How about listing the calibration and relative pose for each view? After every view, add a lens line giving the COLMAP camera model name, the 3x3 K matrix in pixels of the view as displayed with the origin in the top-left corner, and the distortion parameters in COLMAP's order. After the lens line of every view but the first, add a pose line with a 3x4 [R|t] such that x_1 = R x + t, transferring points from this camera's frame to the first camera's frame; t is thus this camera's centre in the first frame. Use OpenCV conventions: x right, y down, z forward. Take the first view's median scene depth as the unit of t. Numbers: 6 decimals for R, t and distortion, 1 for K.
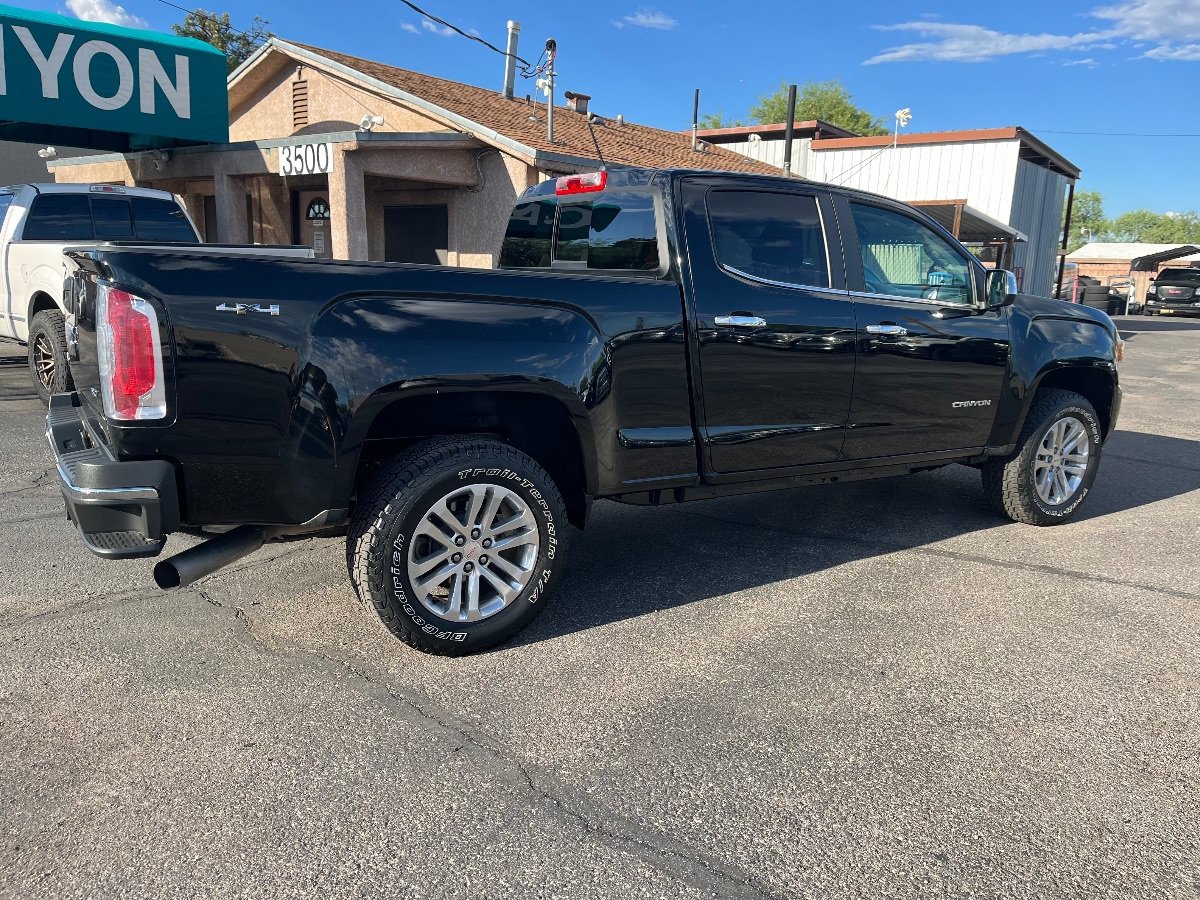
lens RADIAL K [[915.9, 0, 612.2], [0, 915.9, 440.2], [0, 0, 1]] dist [0.069536, -0.106365]
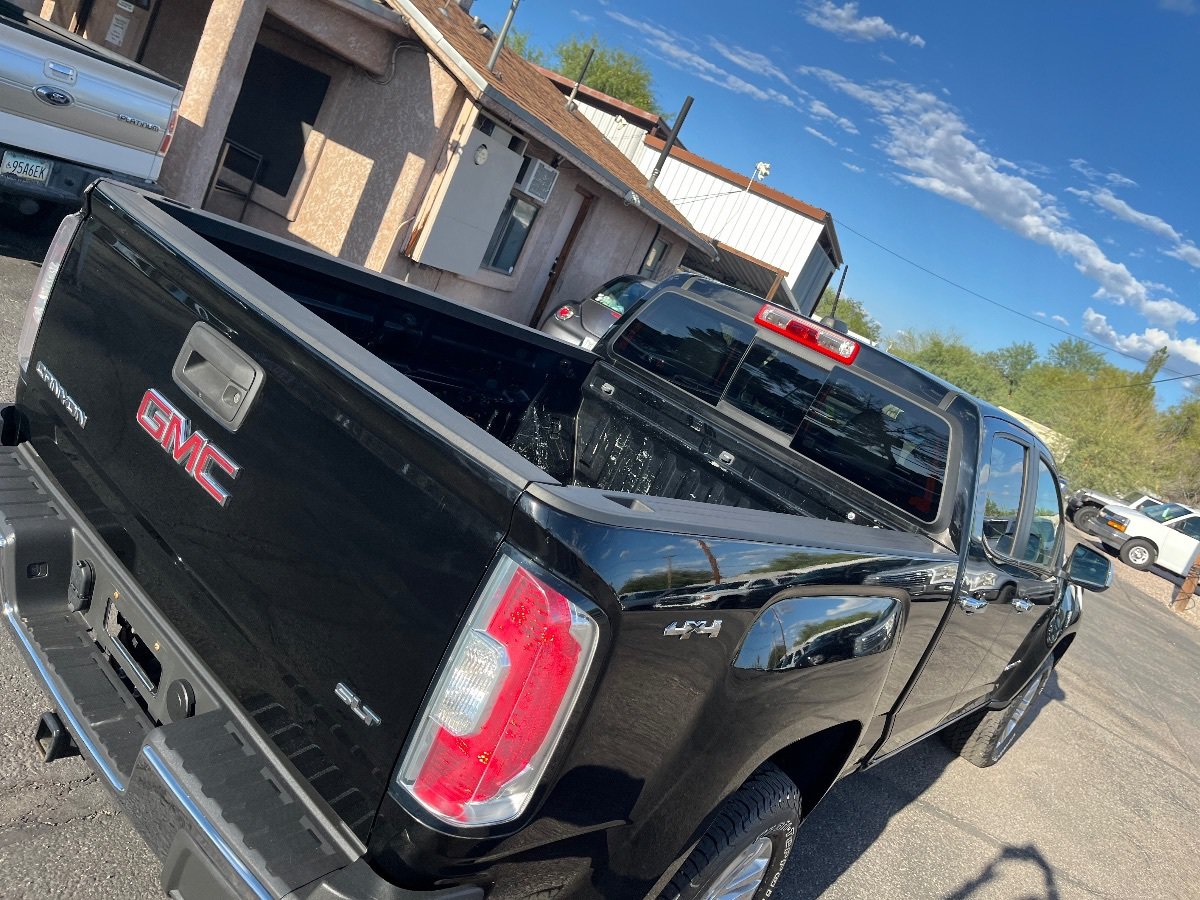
lens RADIAL K [[910.2, 0, 619.2], [0, 910.2, 429.4], [0, 0, 1]] dist [0.081736, -0.125767]
pose [[0.873123, 0.306500, 0.379096, -0.207105], [-0.335499, 0.941975, 0.011123, -0.075008], [-0.353689, -0.136898, 0.925291, 0.161269]]
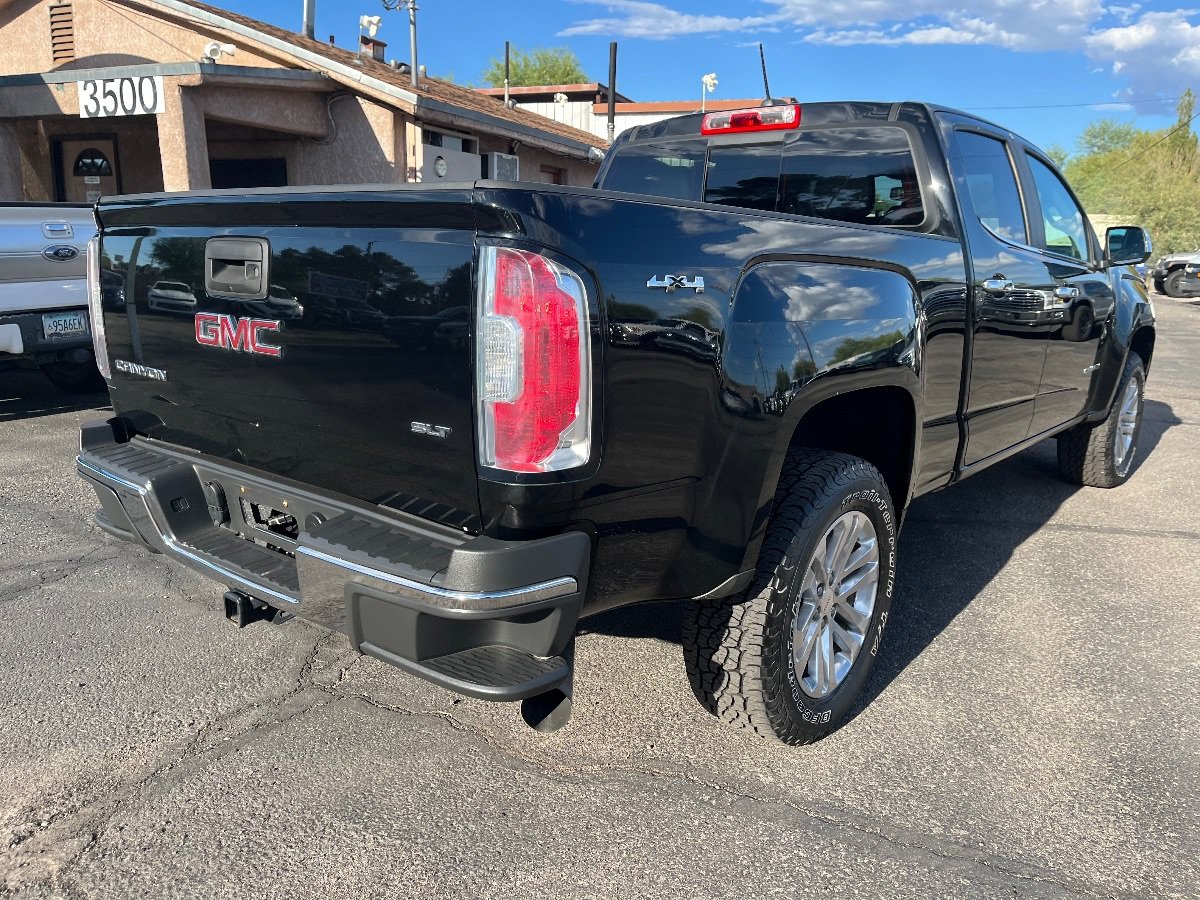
lens RADIAL K [[901.4, 0, 600.0], [0, 901.4, 450.0], [0, 0, 1]] dist [0.099477, -0.135014]
pose [[0.957132, -0.073155, 0.280263, -0.192206], [0.060697, 0.996754, 0.052890, -0.019194], [-0.283222, -0.033611, 0.958465, 0.125387]]
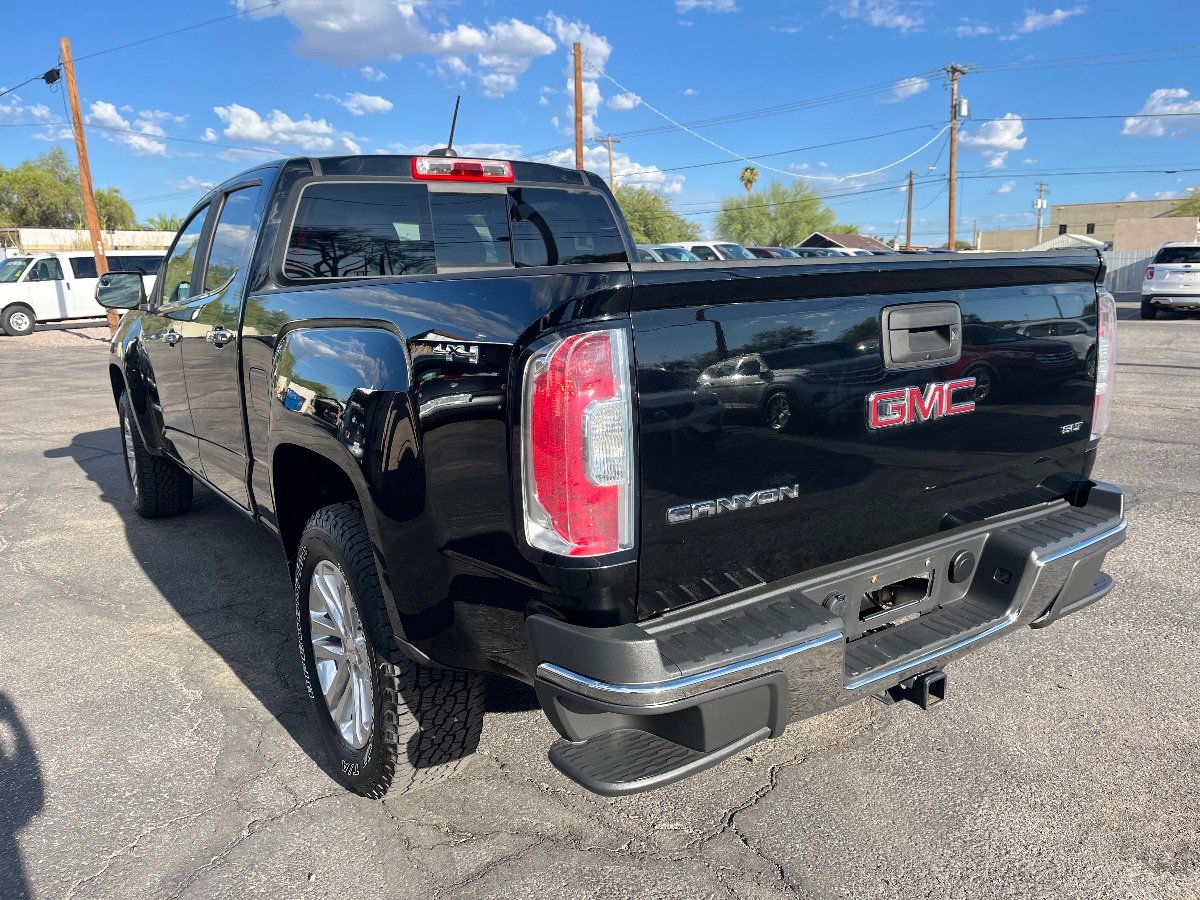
lens RADIAL K [[917.5, 0, 611.5], [0, 917.5, 456.3], [0, 0, 1]] dist [0.064086, -0.096600]
pose [[-0.027303, -0.224333, 0.974130, -0.422332], [0.203853, 0.952766, 0.225126, -0.092320], [-0.978621, 0.204726, 0.019717, 0.432656]]
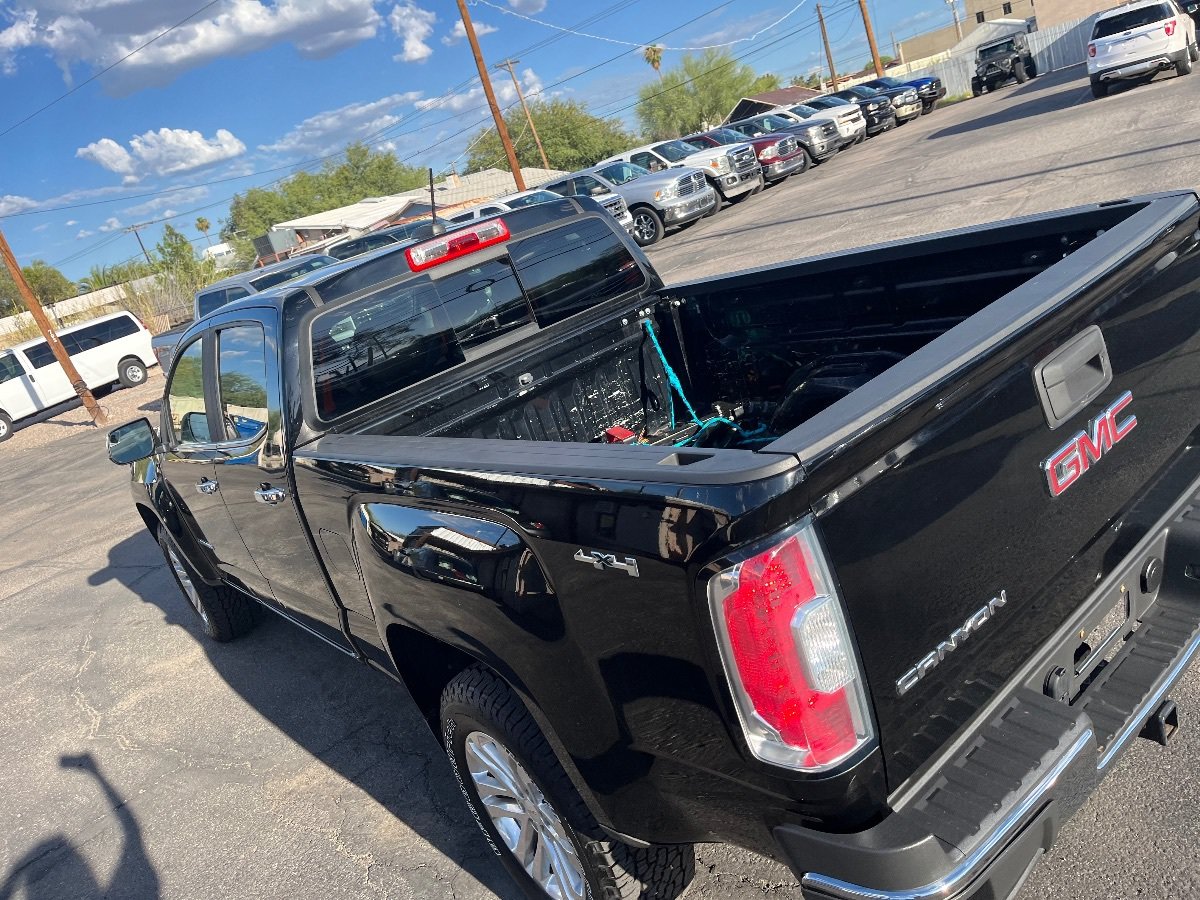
lens RADIAL K [[915.9, 0, 612.2], [0, 915.9, 440.2], [0, 0, 1]] dist [0.069536, -0.106365]
pose [[-0.105661, -0.282142, 0.953536, -0.388888], [0.463859, 0.834202, 0.298232, -0.147480], [-0.879586, 0.473817, 0.042731, 0.444374]]
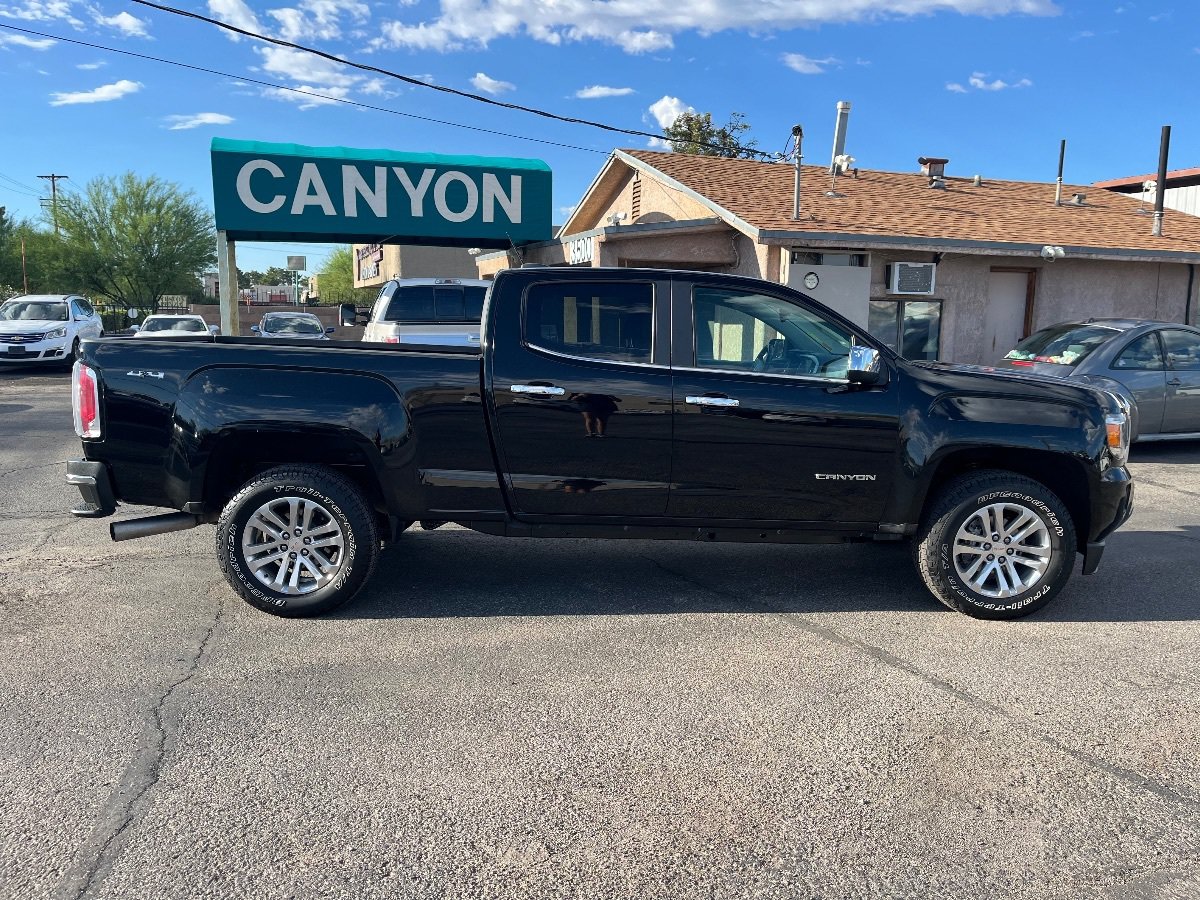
lens RADIAL K [[915.9, 0, 612.2], [0, 915.9, 440.2], [0, 0, 1]] dist [0.069536, -0.106365]
pose [[0.854832, 0.052313, -0.516261, 0.362396], [-0.086248, 0.995390, -0.041948, -0.008252], [0.511687, 0.080384, 0.855403, 0.005077]]
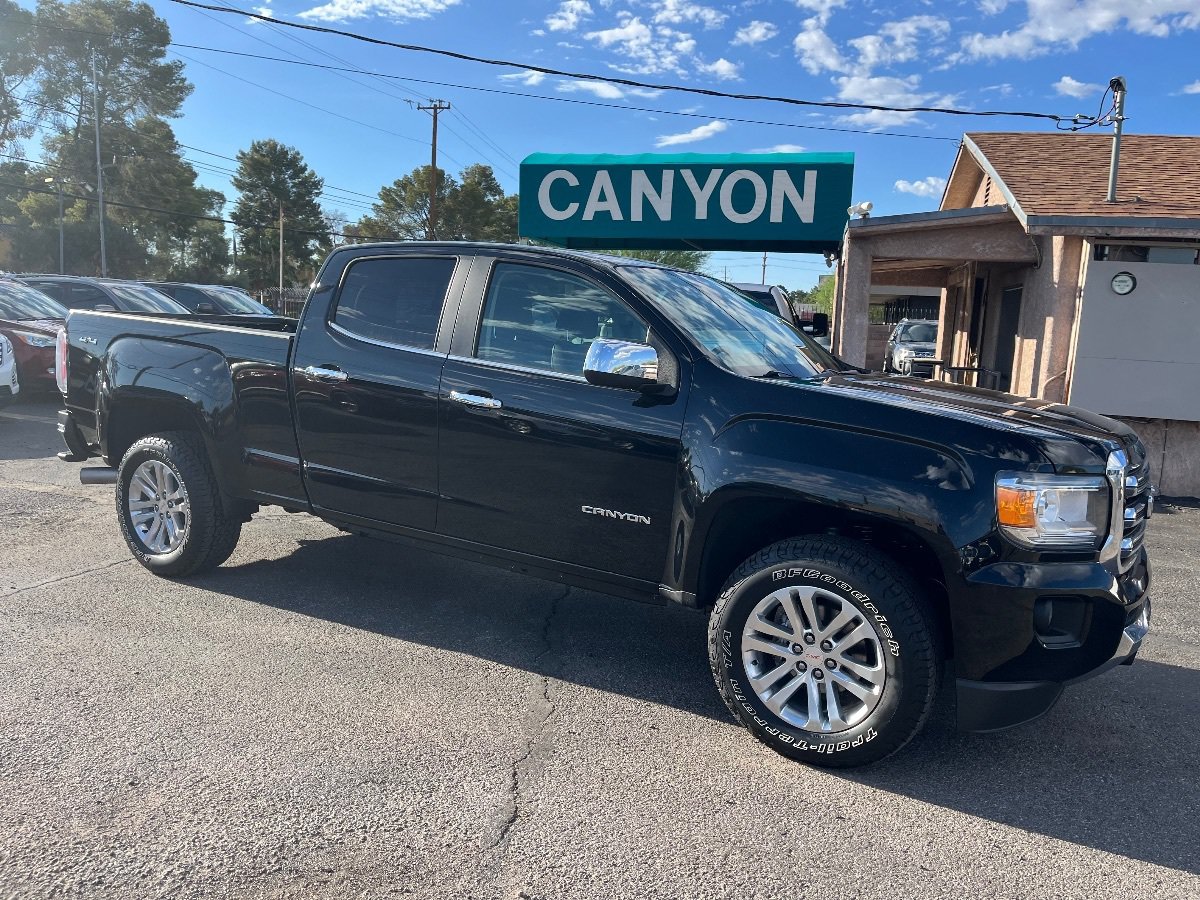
lens RADIAL K [[915.9, 0, 612.2], [0, 915.9, 440.2], [0, 0, 1]] dist [0.069536, -0.106365]
pose [[0.439772, 0.108847, -0.891489, 0.552437], [-0.200836, 0.979410, 0.020509, -0.060102], [0.875366, 0.170024, 0.452578, 0.342800]]
